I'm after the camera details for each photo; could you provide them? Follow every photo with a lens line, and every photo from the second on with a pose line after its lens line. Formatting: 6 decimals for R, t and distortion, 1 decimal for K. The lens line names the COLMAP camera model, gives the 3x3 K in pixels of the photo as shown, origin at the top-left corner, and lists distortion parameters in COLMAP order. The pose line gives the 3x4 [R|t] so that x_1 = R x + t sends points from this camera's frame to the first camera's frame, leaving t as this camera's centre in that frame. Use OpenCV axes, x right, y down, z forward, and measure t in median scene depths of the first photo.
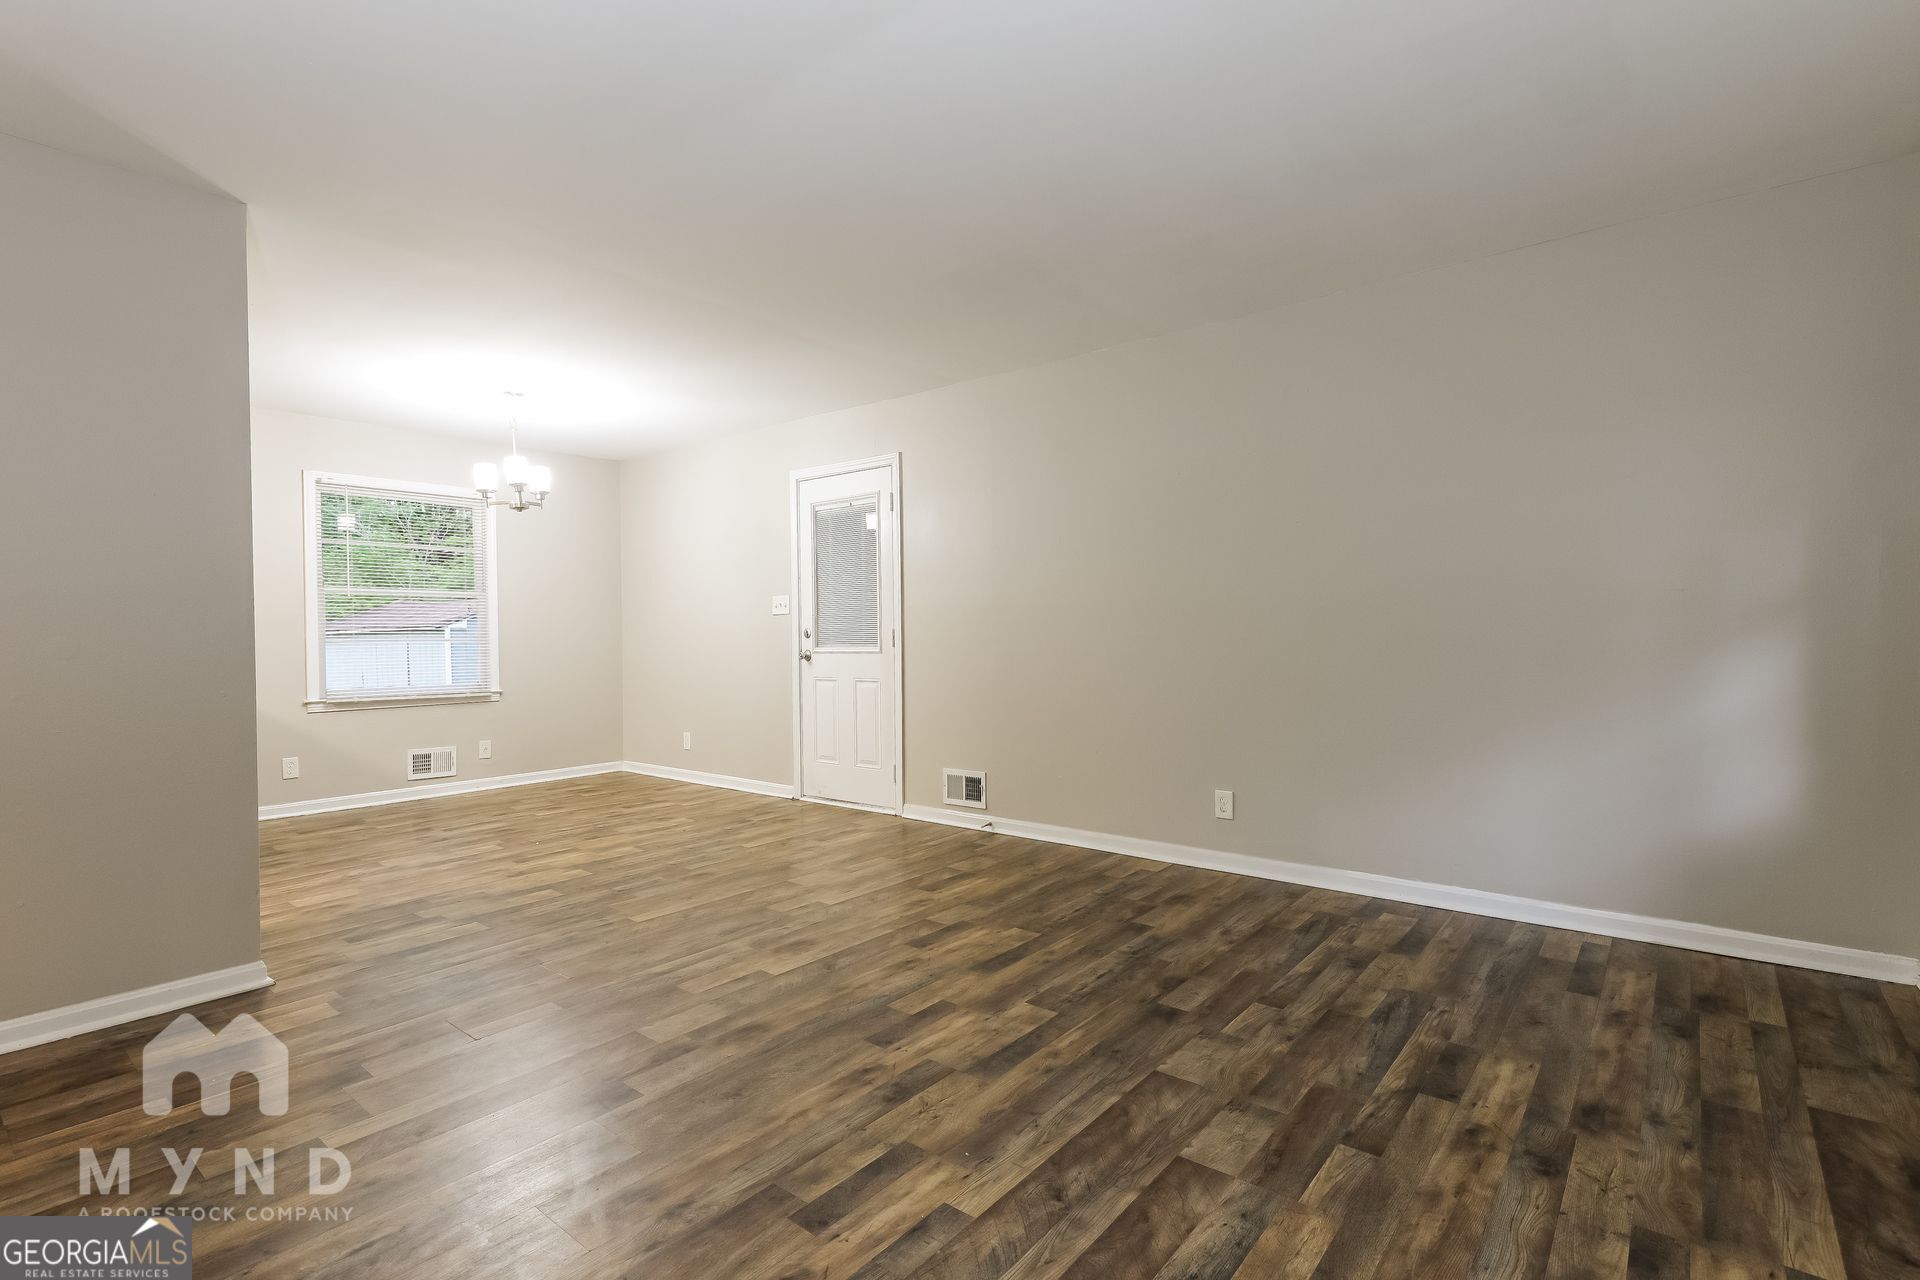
lens RADIAL K [[897.8, 0, 960.0], [0, 897.8, 640.0], [0, 0, 1]] dist [0.002747, 0.000220]
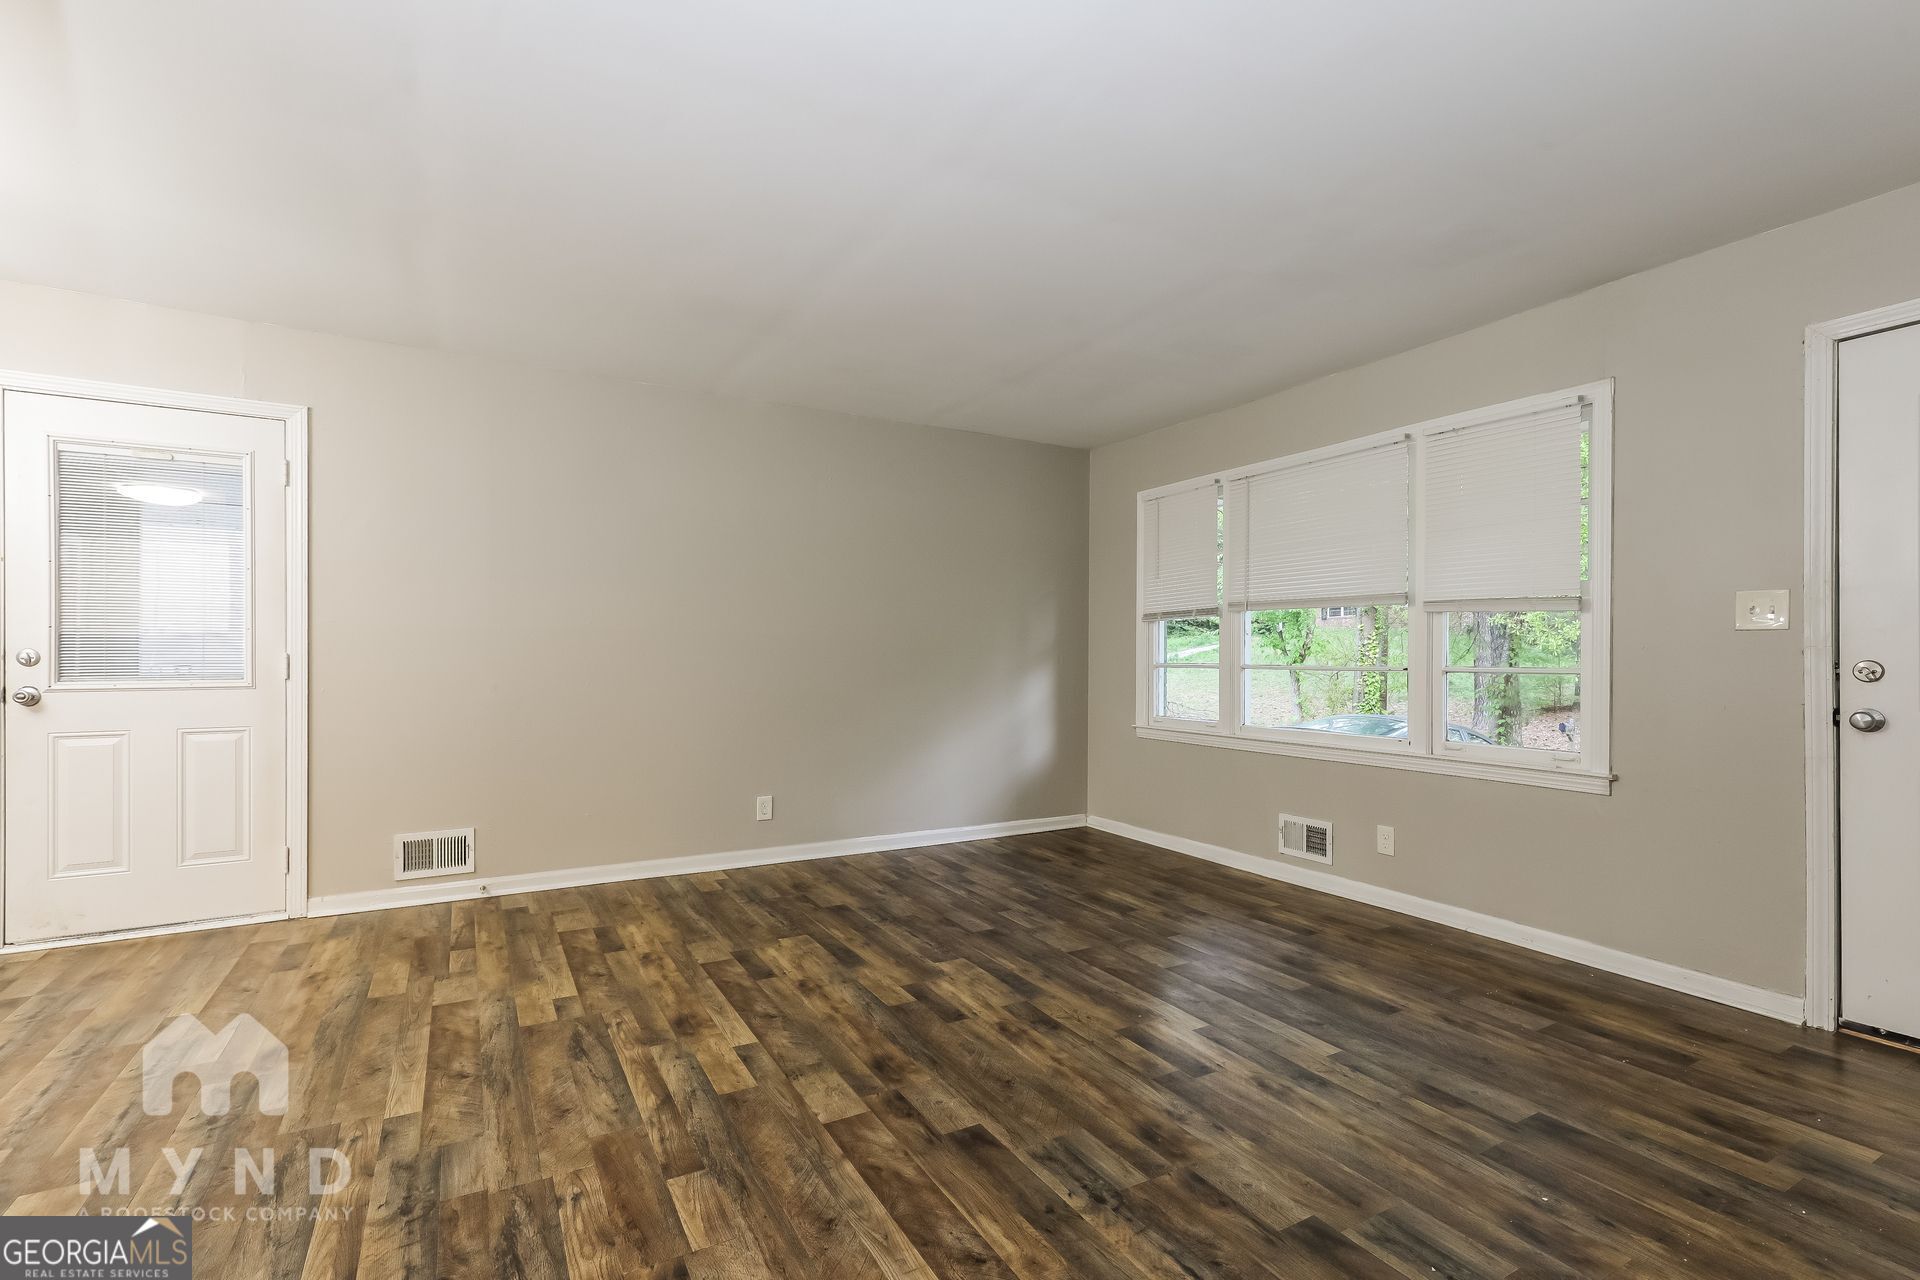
lens RADIAL K [[866.9, 0, 939.4], [0, 866.9, 649.1], [0, 0, 1]] dist [0.002281, 0.000274]
pose [[0.372685, 0.019917, 0.927744, -0.888193], [0.003500, 0.999732, -0.022868, 0.003267], [-0.927951, 0.011770, 0.372516, 0.476277]]
